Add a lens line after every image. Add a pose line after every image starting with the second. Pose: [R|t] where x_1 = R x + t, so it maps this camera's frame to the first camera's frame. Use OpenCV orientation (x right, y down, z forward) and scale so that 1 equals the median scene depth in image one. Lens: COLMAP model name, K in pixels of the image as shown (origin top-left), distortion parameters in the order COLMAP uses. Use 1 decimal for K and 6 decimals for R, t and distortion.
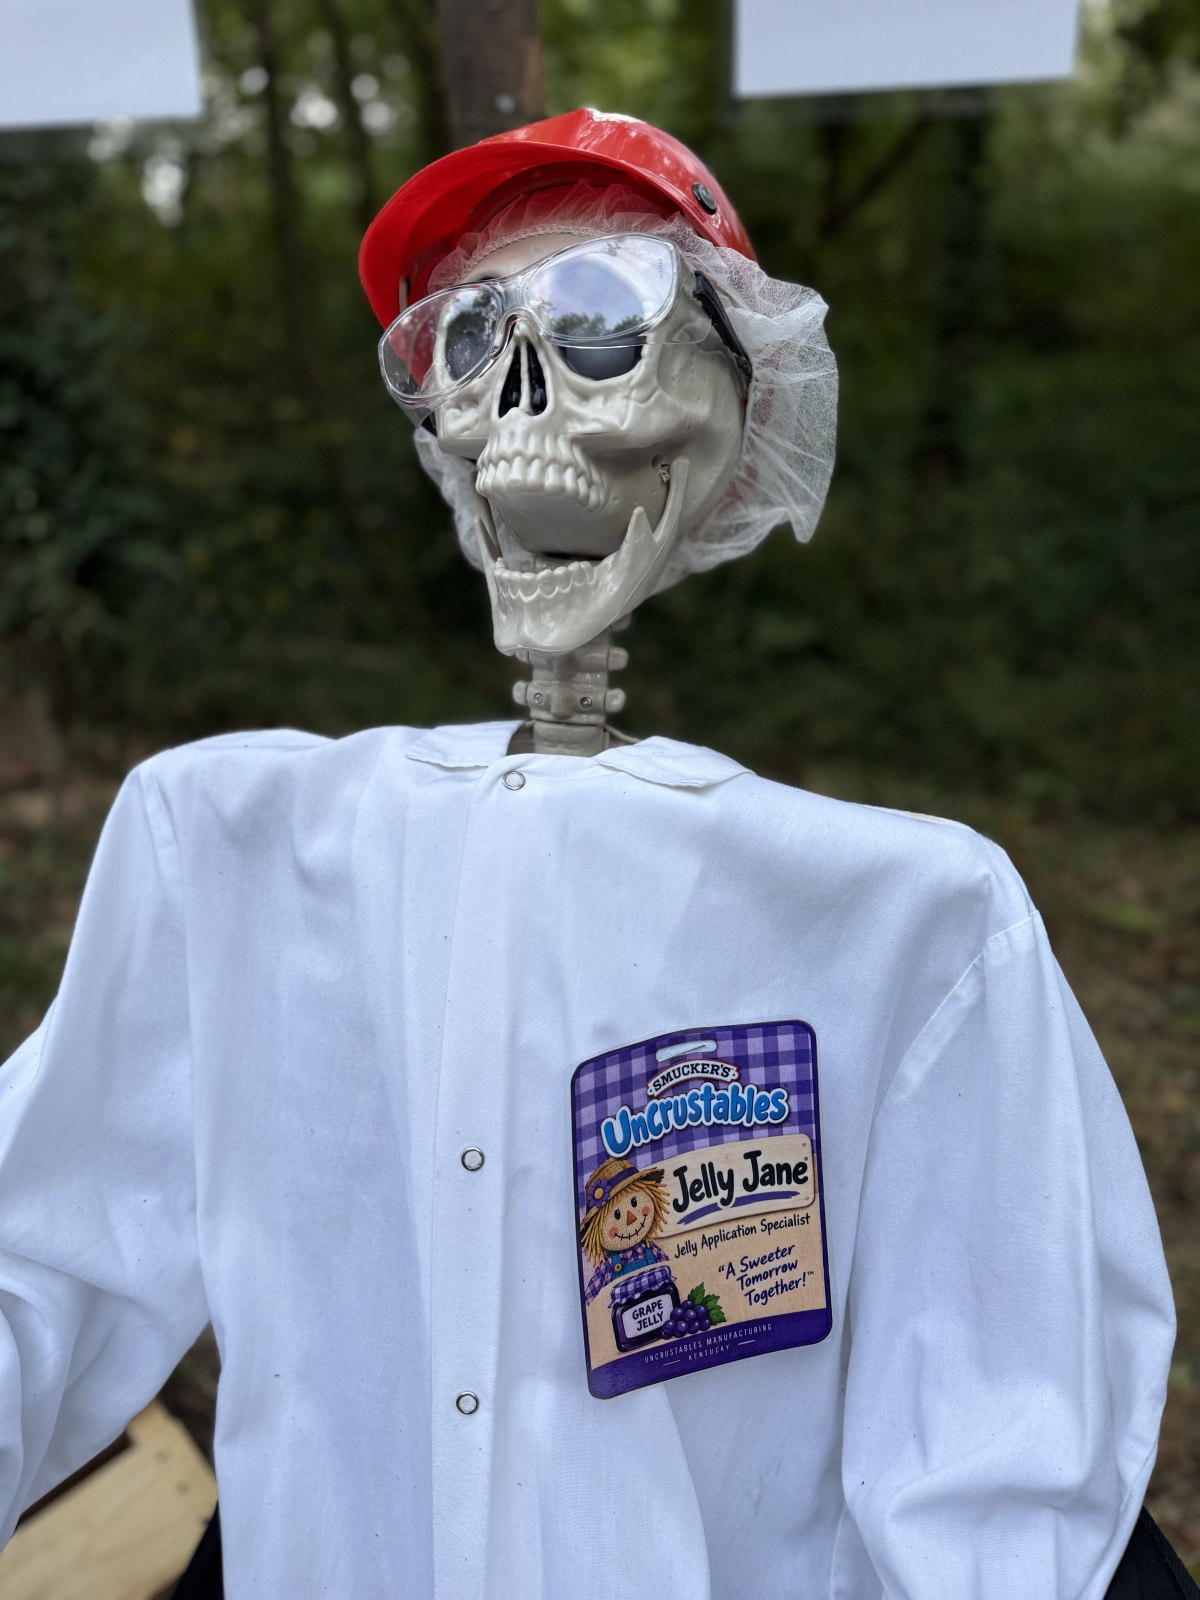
lens RADIAL K [[1134.5, 0, 590.5], [0, 1134.5, 804.4], [0, 0, 1]] dist [0.077628, -0.131694]
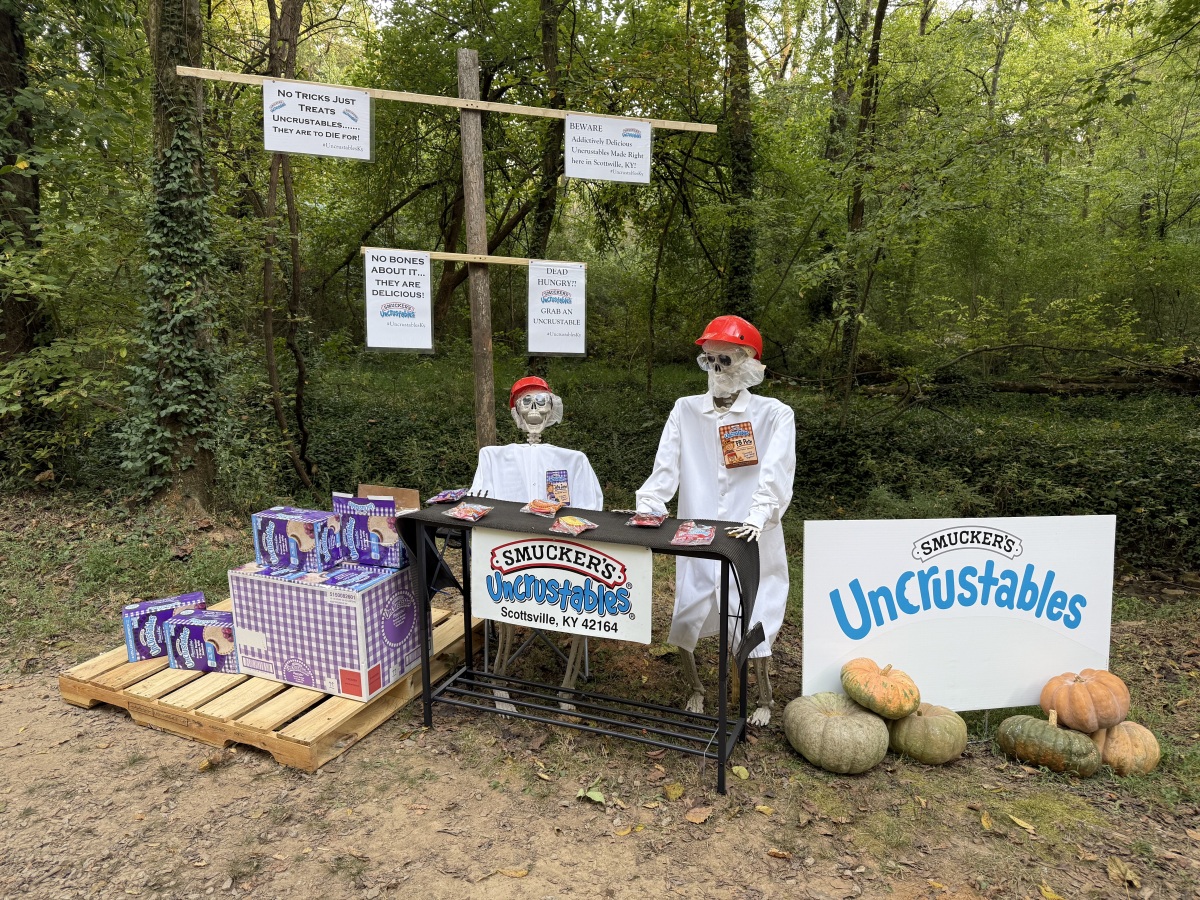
lens RADIAL K [[850.9, 0, 600.0], [0, 850.9, 450.0], [0, 0, 1]] dist [0.077628, -0.131694]
pose [[0.920535, 0.015339, 0.390360, -2.336678], [0.080907, 0.970079, -0.228910, 1.676340], [-0.382191, 0.242303, 0.891751, -5.518189]]
